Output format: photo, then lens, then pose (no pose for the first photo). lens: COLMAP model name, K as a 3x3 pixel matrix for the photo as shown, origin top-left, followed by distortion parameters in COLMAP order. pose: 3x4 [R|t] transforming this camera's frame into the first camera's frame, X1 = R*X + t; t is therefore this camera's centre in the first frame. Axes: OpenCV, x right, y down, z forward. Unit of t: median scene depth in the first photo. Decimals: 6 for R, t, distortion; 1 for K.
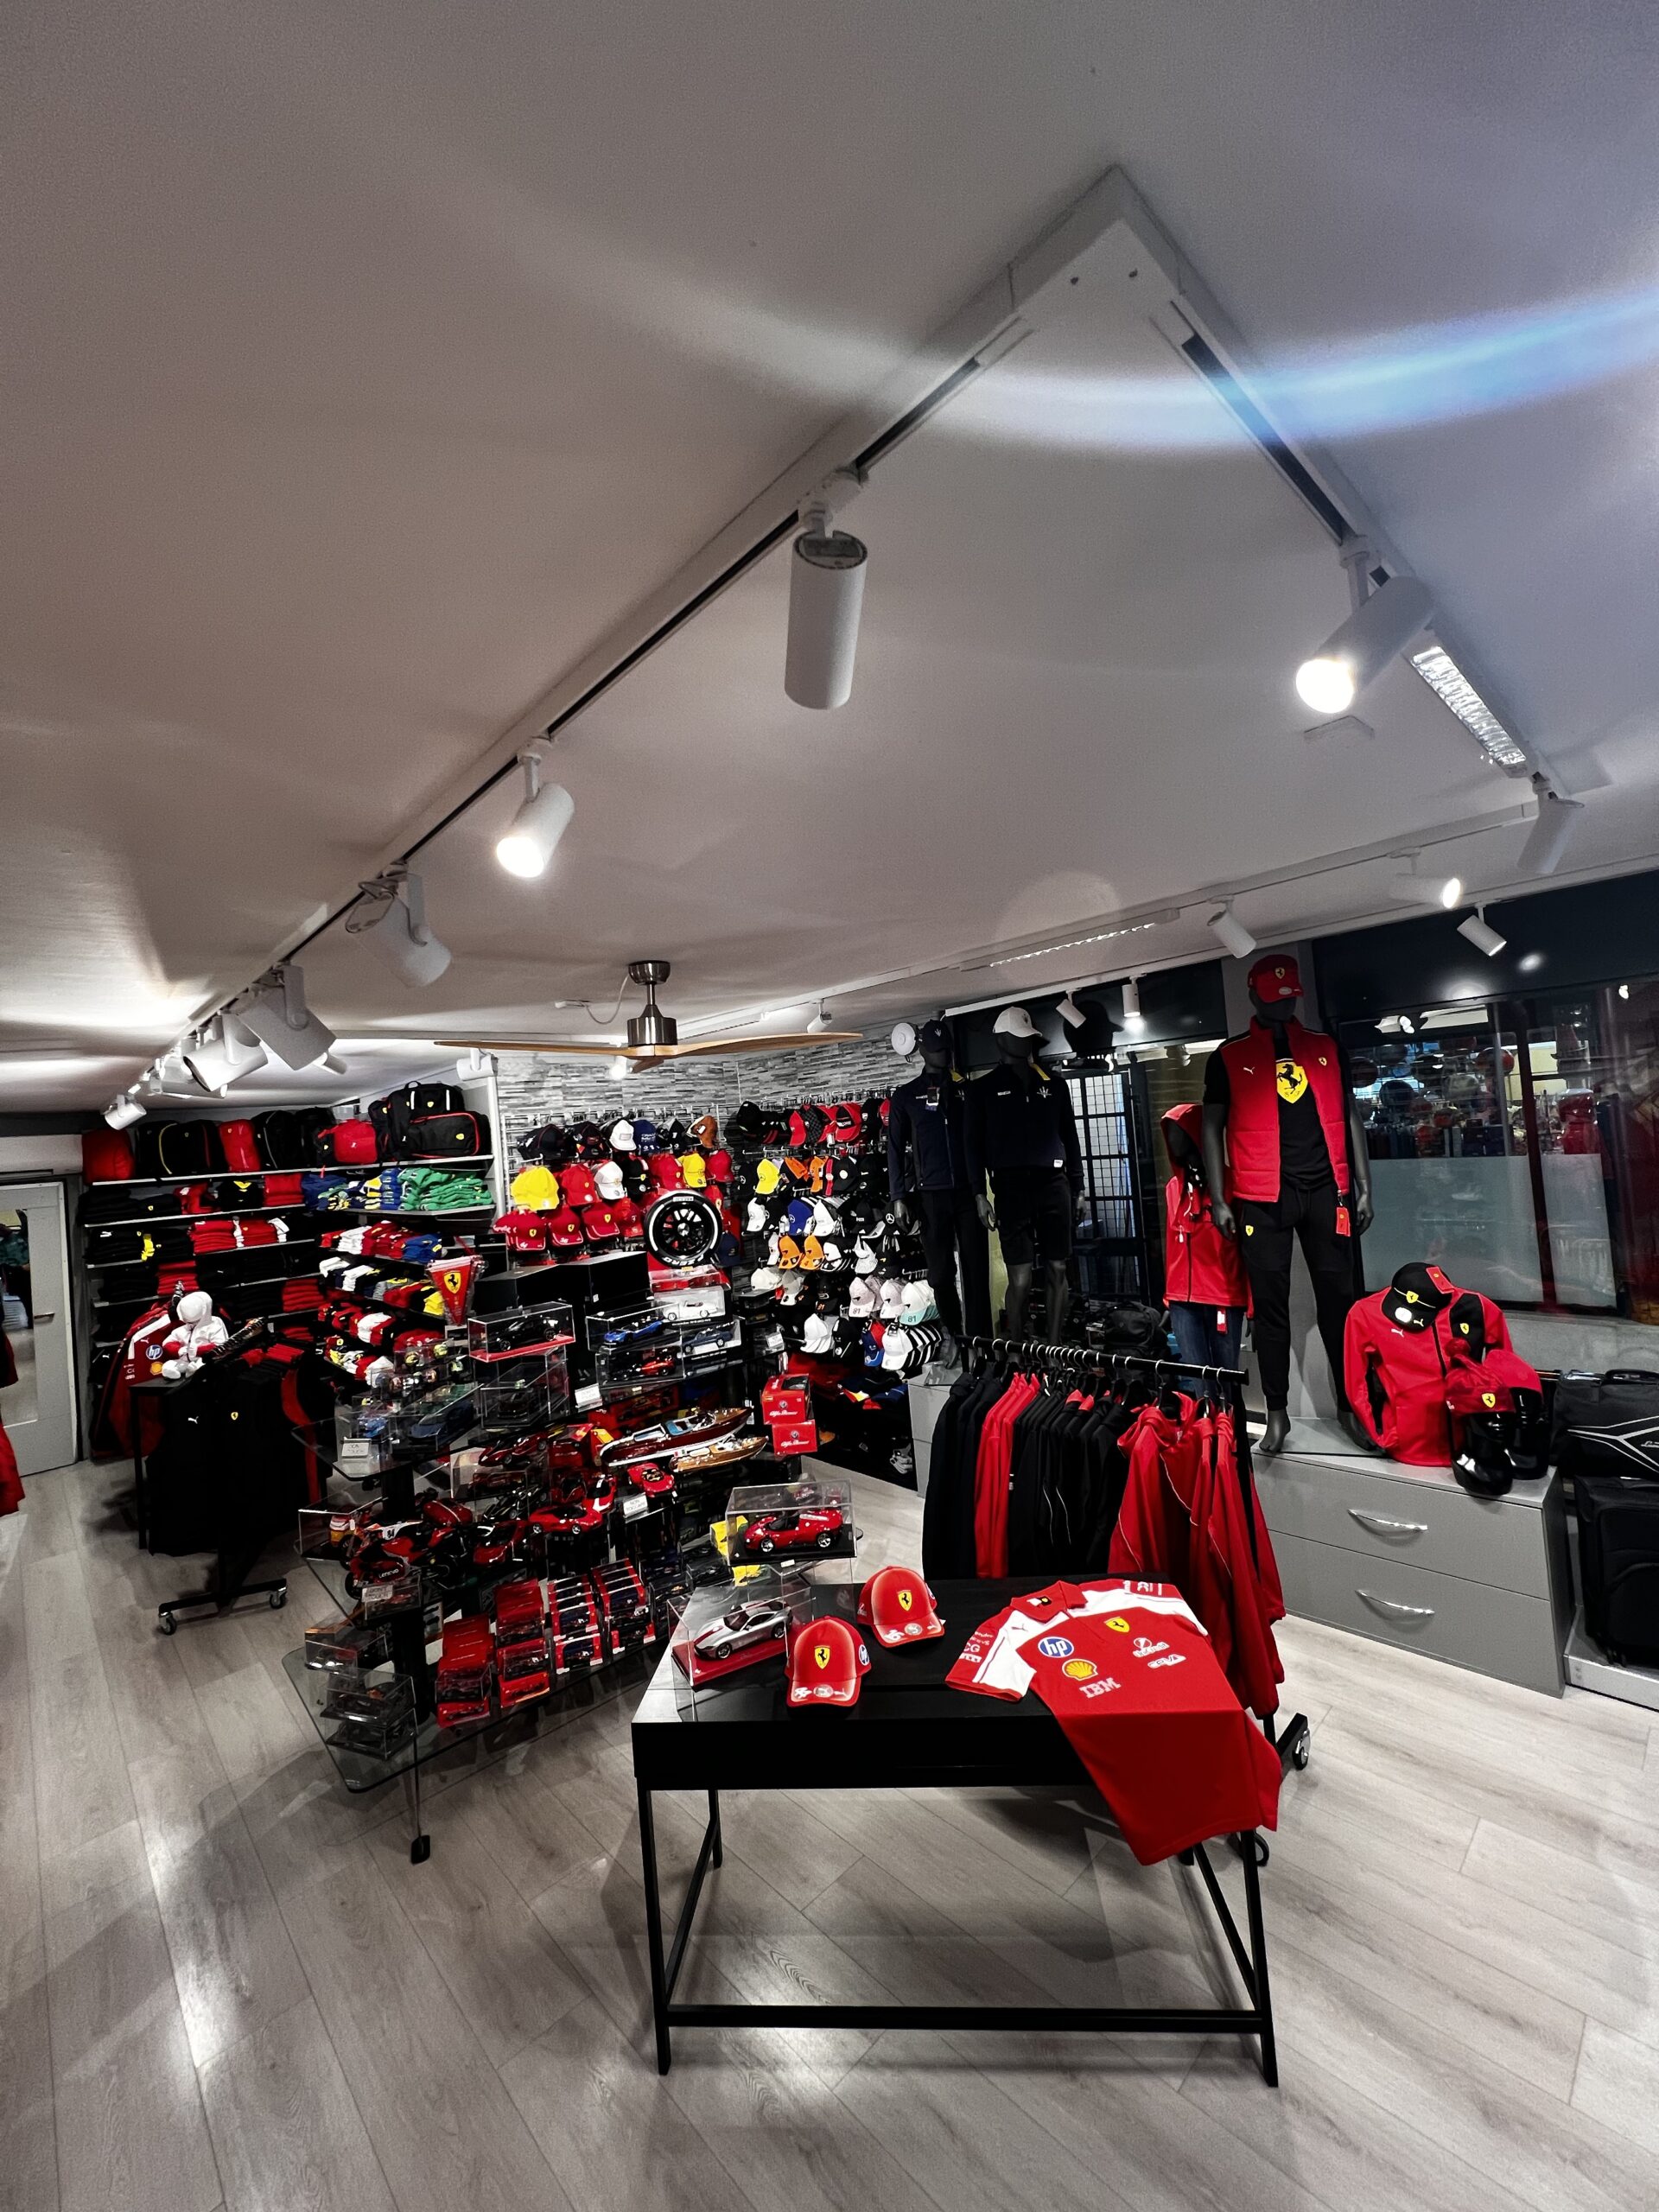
lens RADIAL K [[878.4, 0, 829.8], [0, 878.4, 1097.7], [0, 0, 1]] dist [-0.003302, -0.000950]
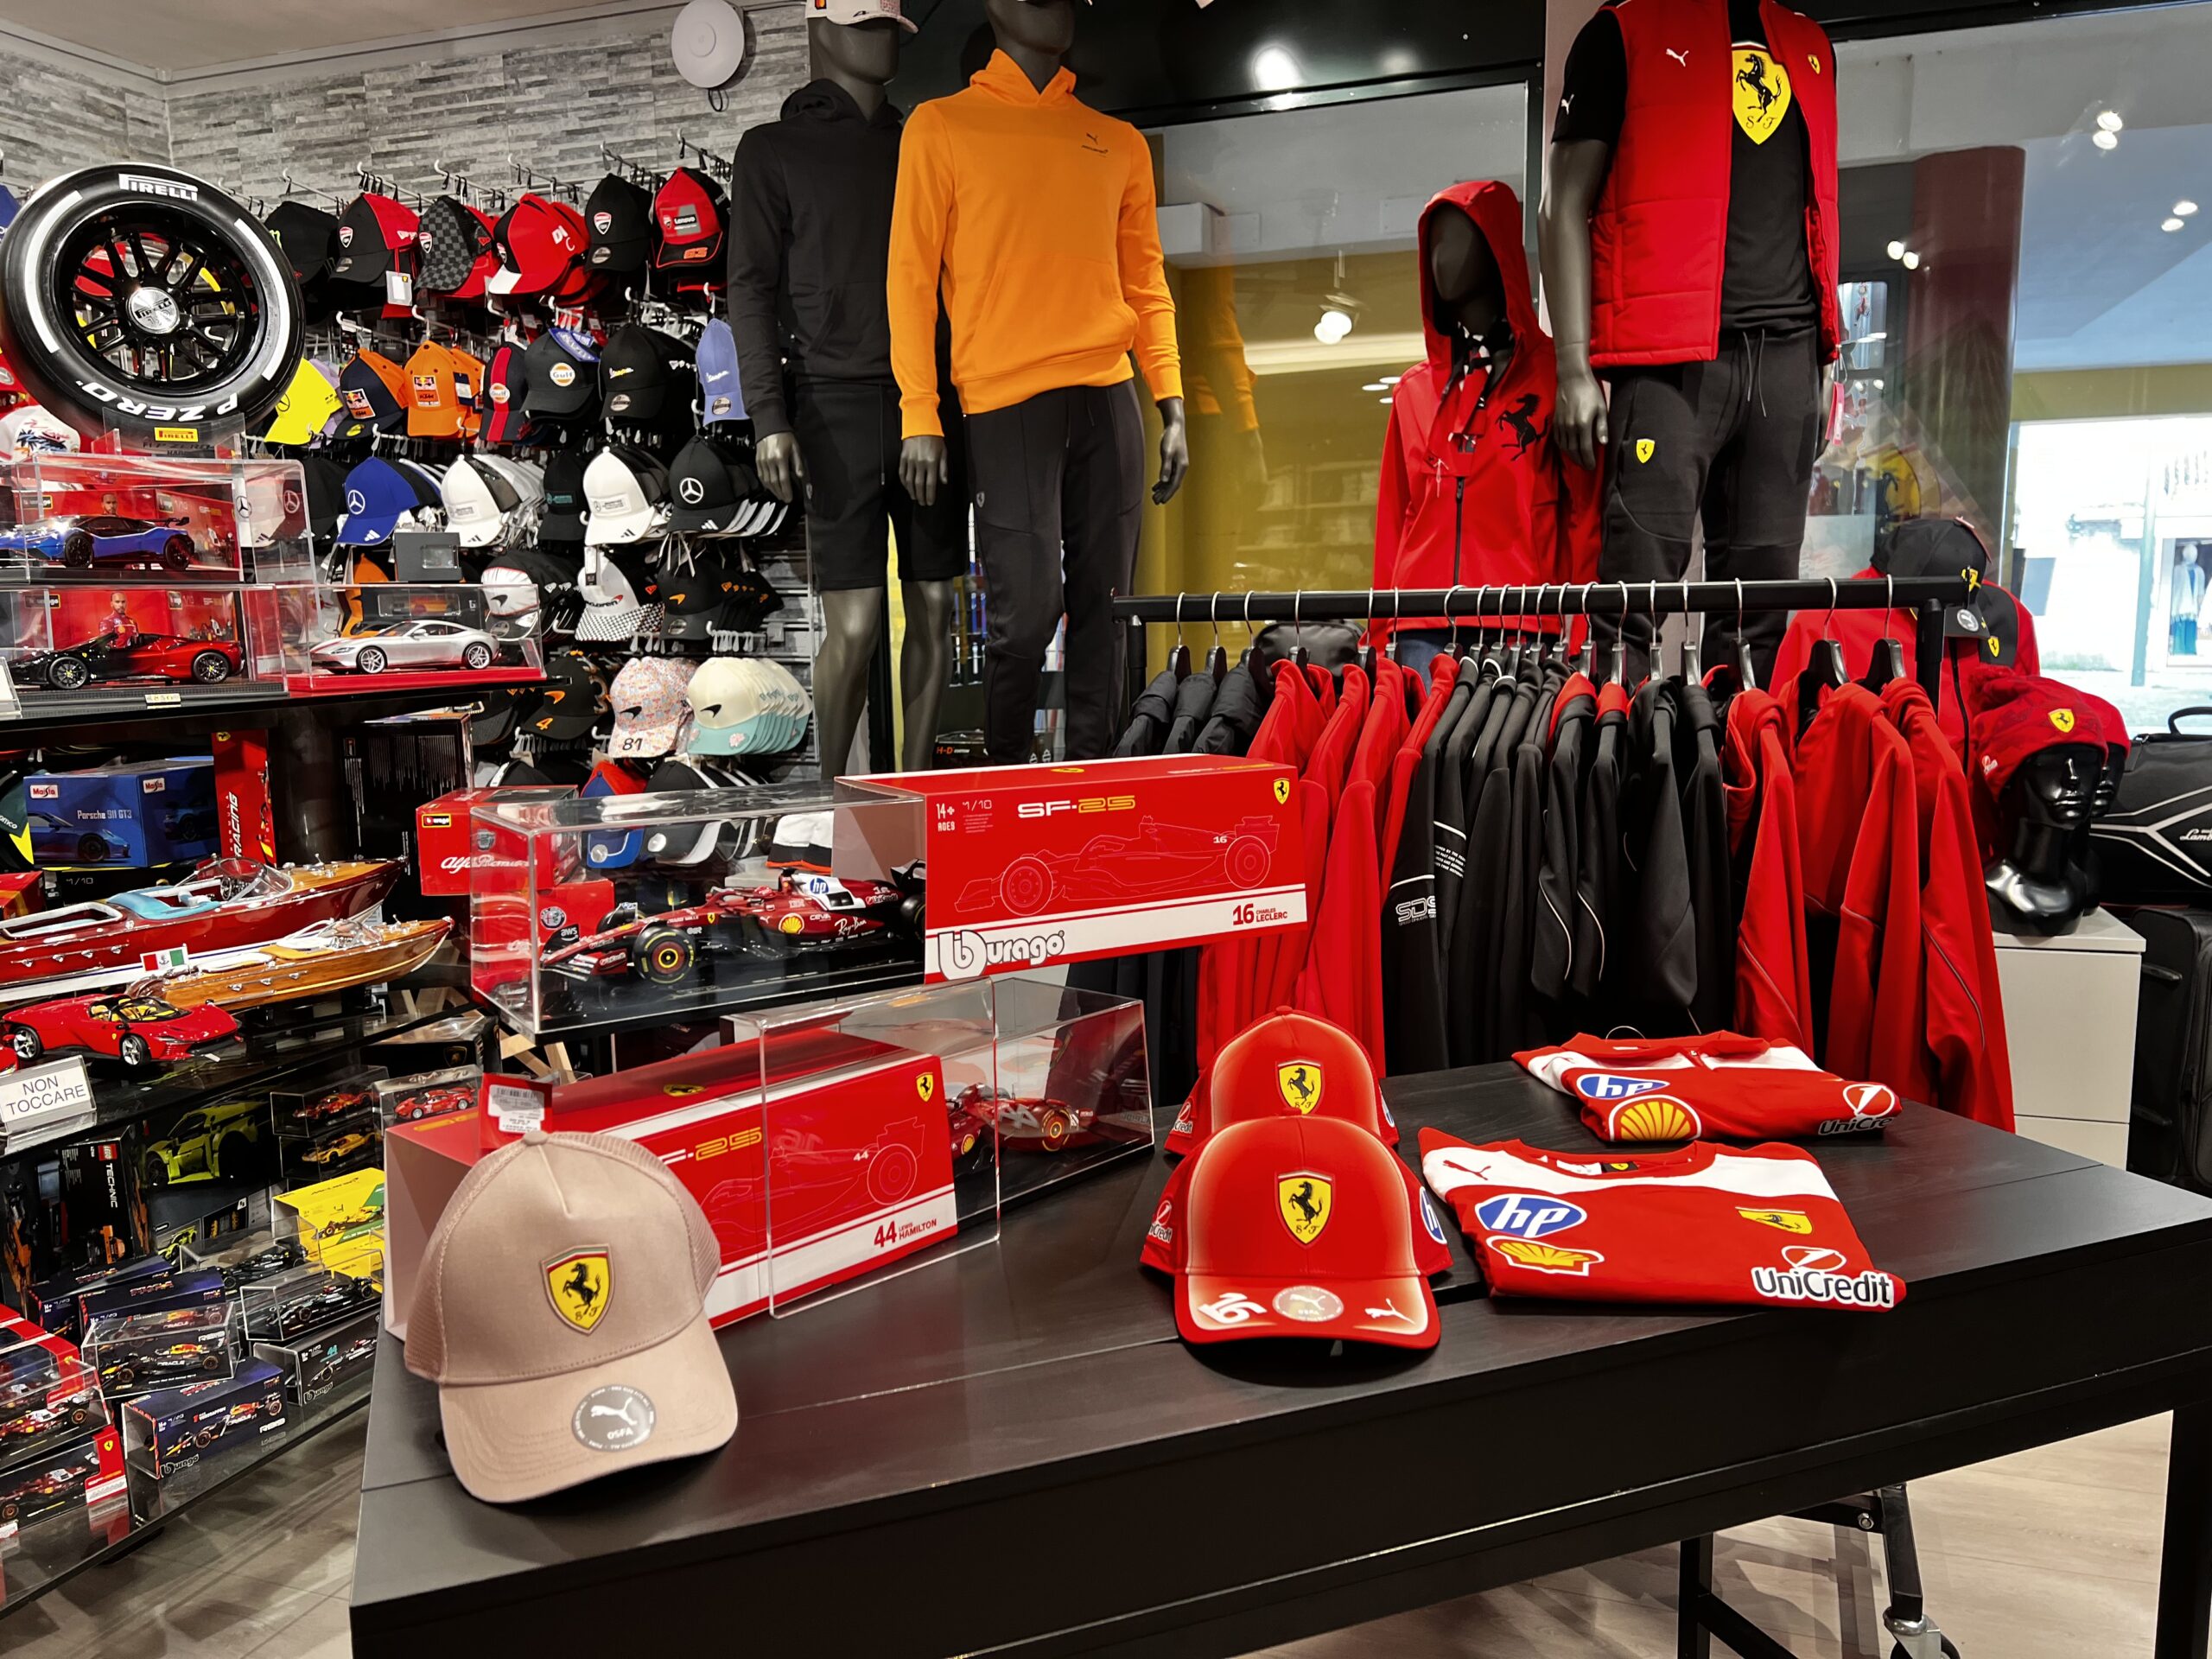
lens RADIAL K [[1670.7, 0, 1127.0], [0, 1670.7, 840.6], [0, 0, 1]] dist [0.021861, -0.039863]
pose [[0.874543, -0.006319, 0.484907, -0.122154], [-0.064204, 0.989604, 0.128689, 0.182536], [-0.480679, -0.143677, 0.865046, 0.234424]]
